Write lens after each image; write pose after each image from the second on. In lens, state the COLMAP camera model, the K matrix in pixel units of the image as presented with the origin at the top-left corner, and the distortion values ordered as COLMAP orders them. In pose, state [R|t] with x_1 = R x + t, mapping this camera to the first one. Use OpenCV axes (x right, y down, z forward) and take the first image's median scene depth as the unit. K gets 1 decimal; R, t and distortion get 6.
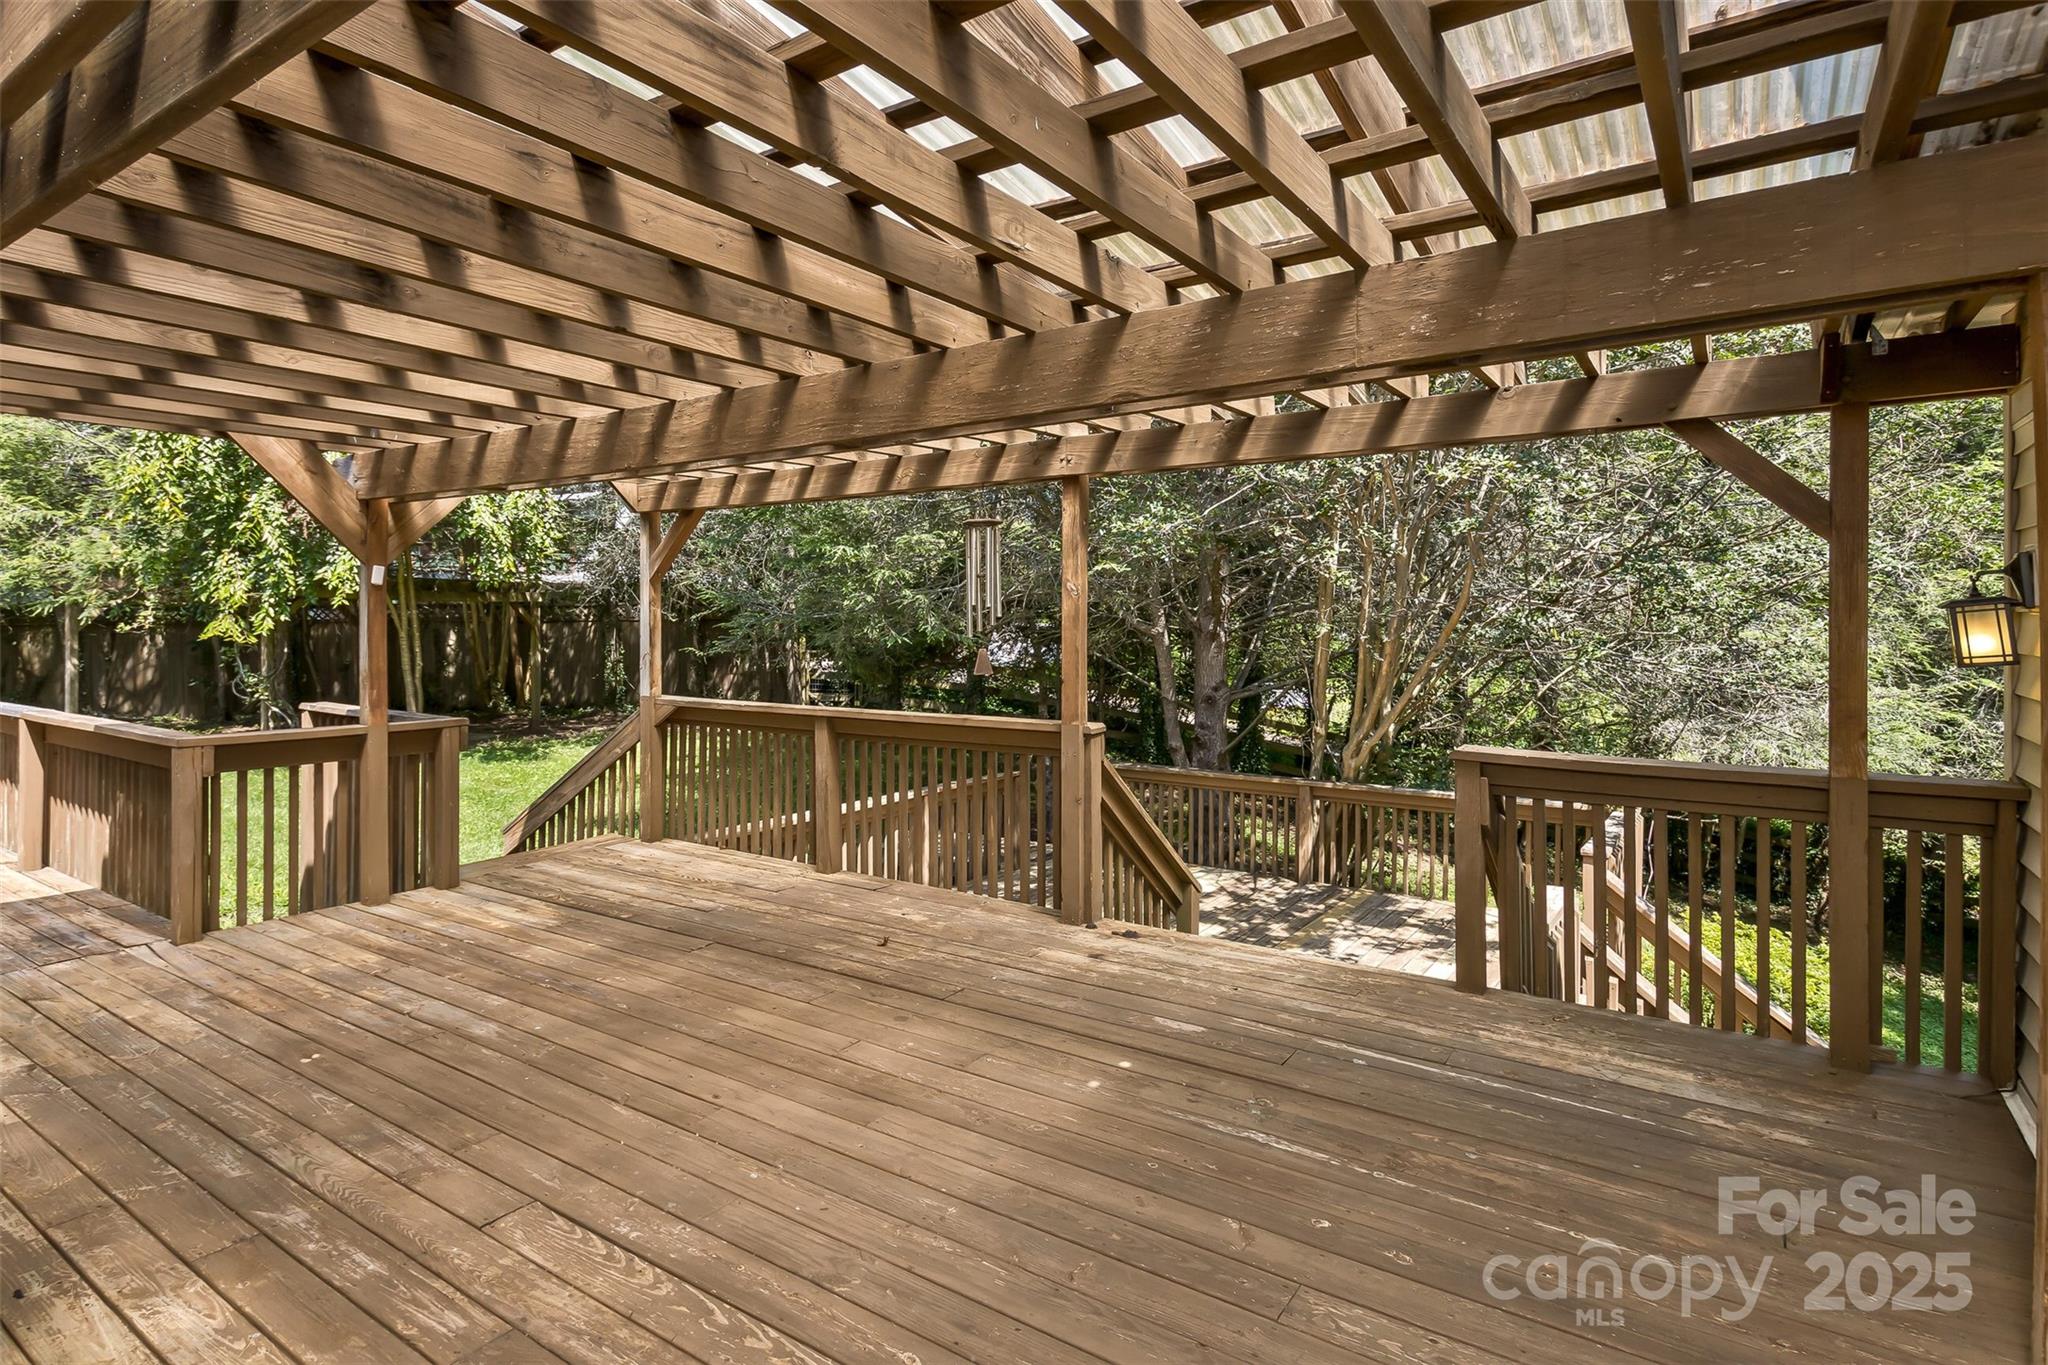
lens RADIAL K [[986.5, 0, 1024.1], [0, 986.5, 617.1], [0, 0, 1]] dist [-0.001504, -0.000429]
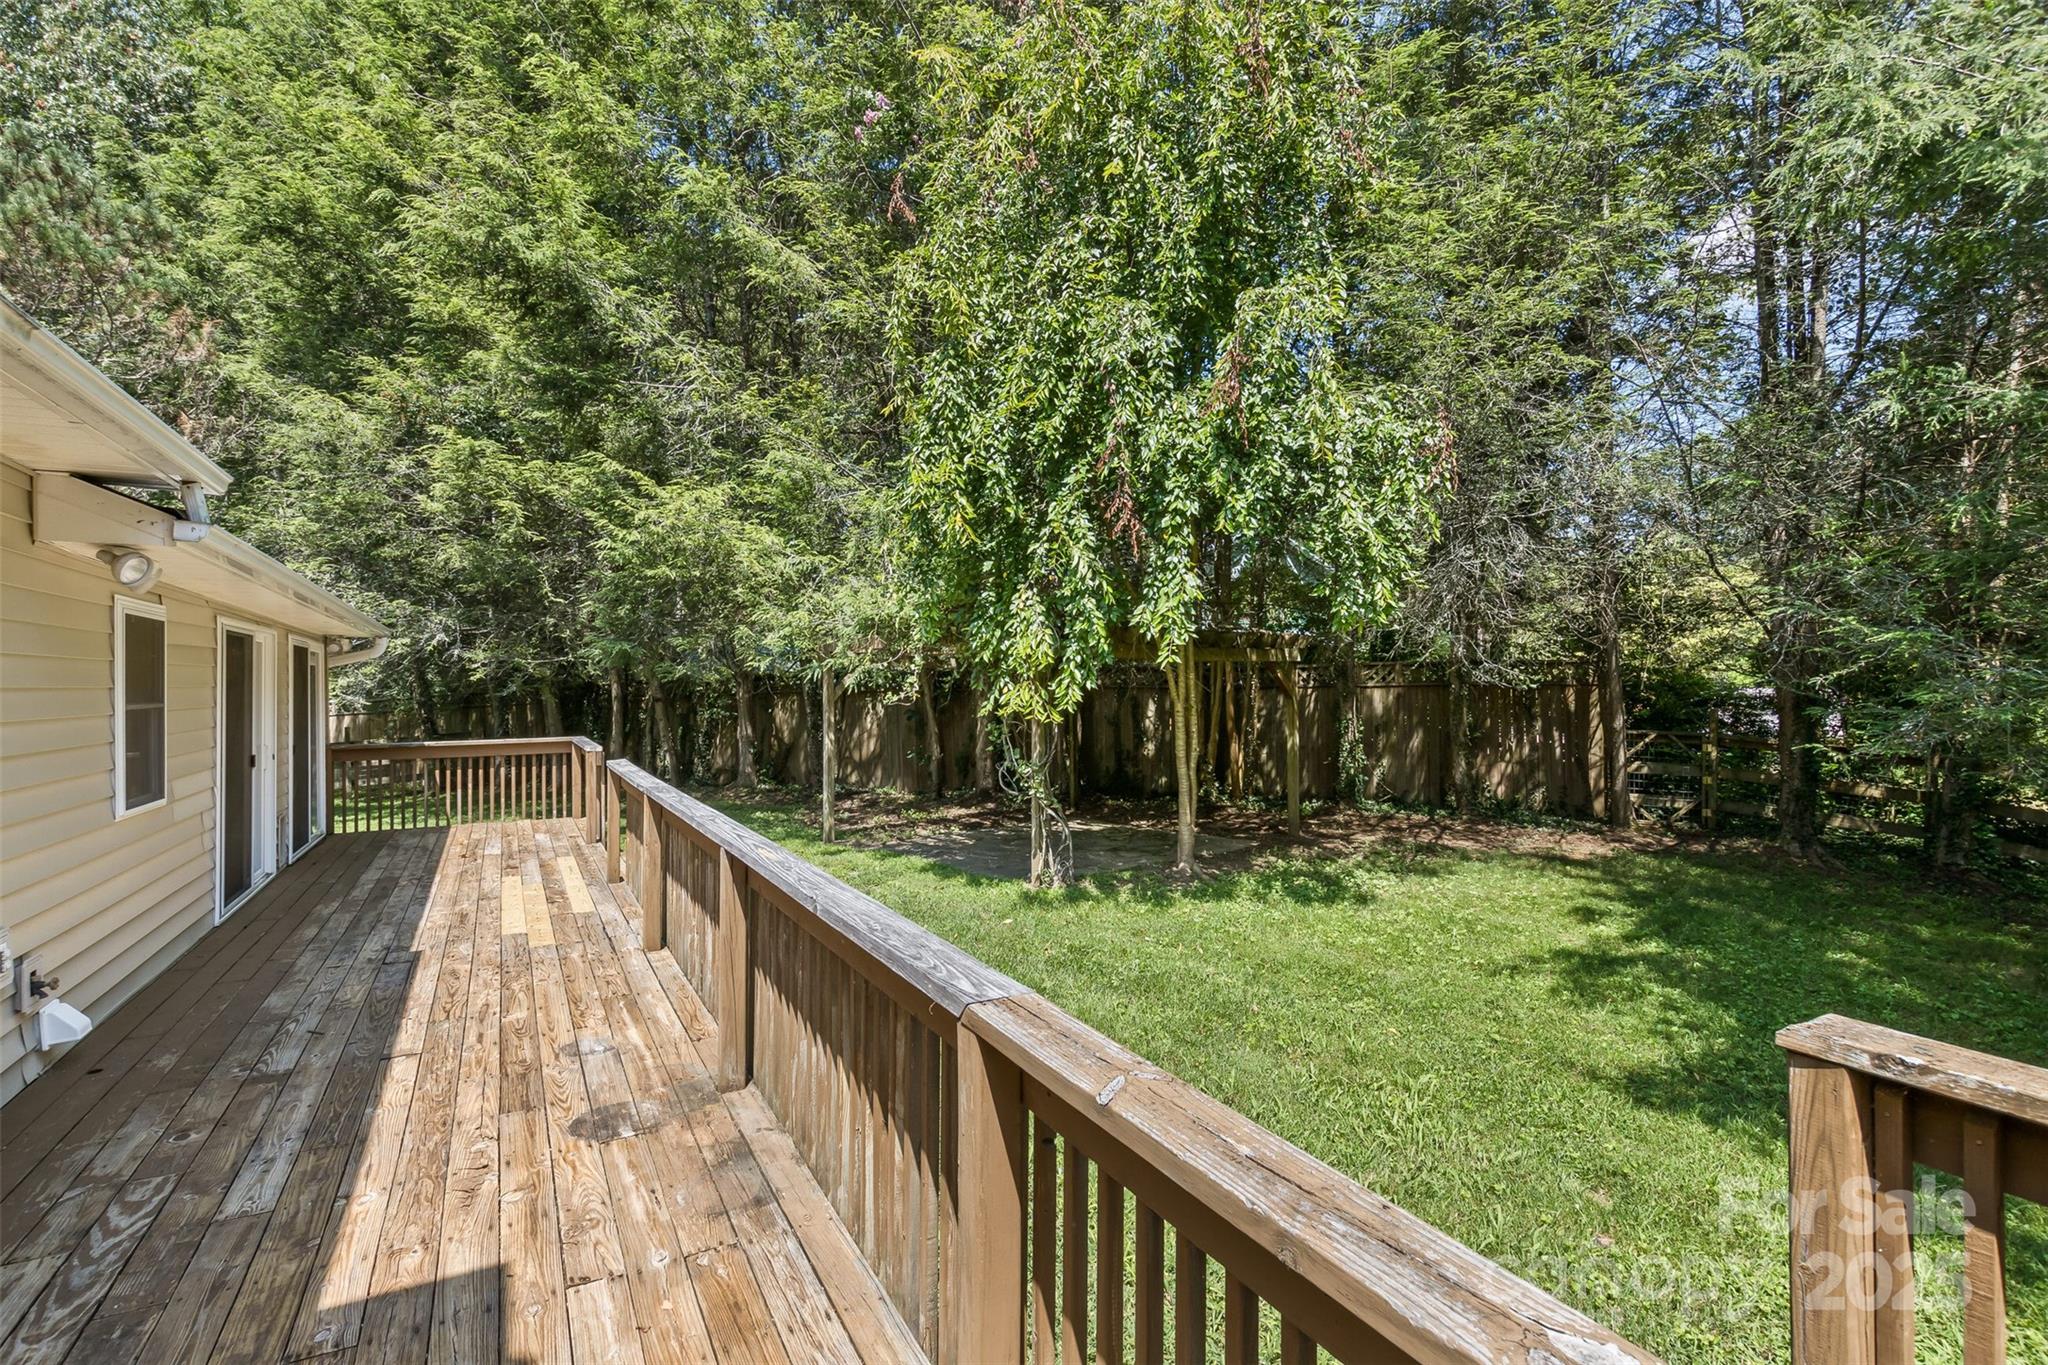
lens RADIAL K [[1138.6, 0, 1024.0], [0, 1138.6, 682.5], [0, 0, 1]] dist [0.000338, 0.000279]
pose [[0.843822, -0.004307, -0.536606, -0.334382], [0.004463, 0.999990, -0.001008, -0.000190], [0.536605, -0.001545, 0.843832, 0.290805]]
